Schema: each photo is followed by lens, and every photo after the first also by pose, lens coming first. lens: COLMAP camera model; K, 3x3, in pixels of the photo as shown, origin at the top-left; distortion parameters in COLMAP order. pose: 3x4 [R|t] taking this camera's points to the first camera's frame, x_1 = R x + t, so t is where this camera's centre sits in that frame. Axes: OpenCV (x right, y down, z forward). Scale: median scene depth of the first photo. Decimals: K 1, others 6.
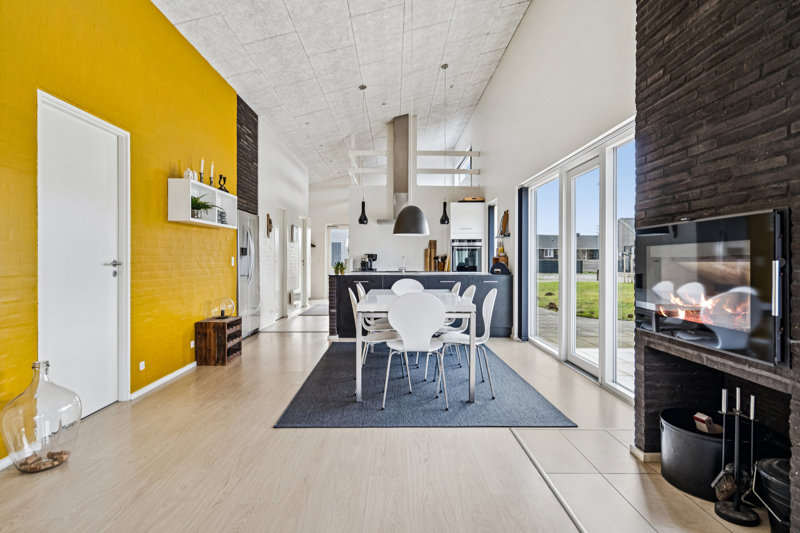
lens RADIAL K [[440.1, 0, 399.4], [0, 440.1, 262.8], [0, 0, 1]] dist [0.006353, 0.000857]
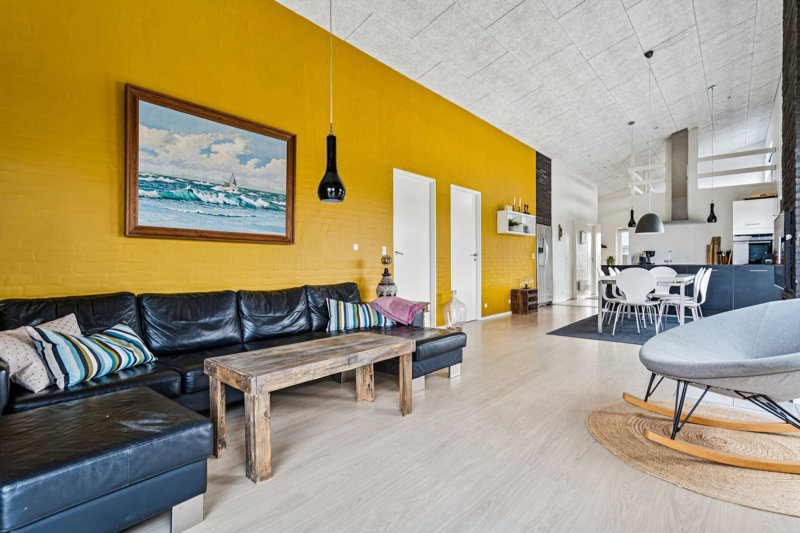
lens RADIAL K [[392.4, 0, 399.4], [0, 392.4, 265.9], [0, 0, 1]] dist [0.002267, 0.000764]
pose [[0.751393, -0.003810, -0.659844, 0.171836], [0.001360, 0.999990, -0.004225, 0.032371], [0.659854, 0.002277, 0.751391, -0.344059]]
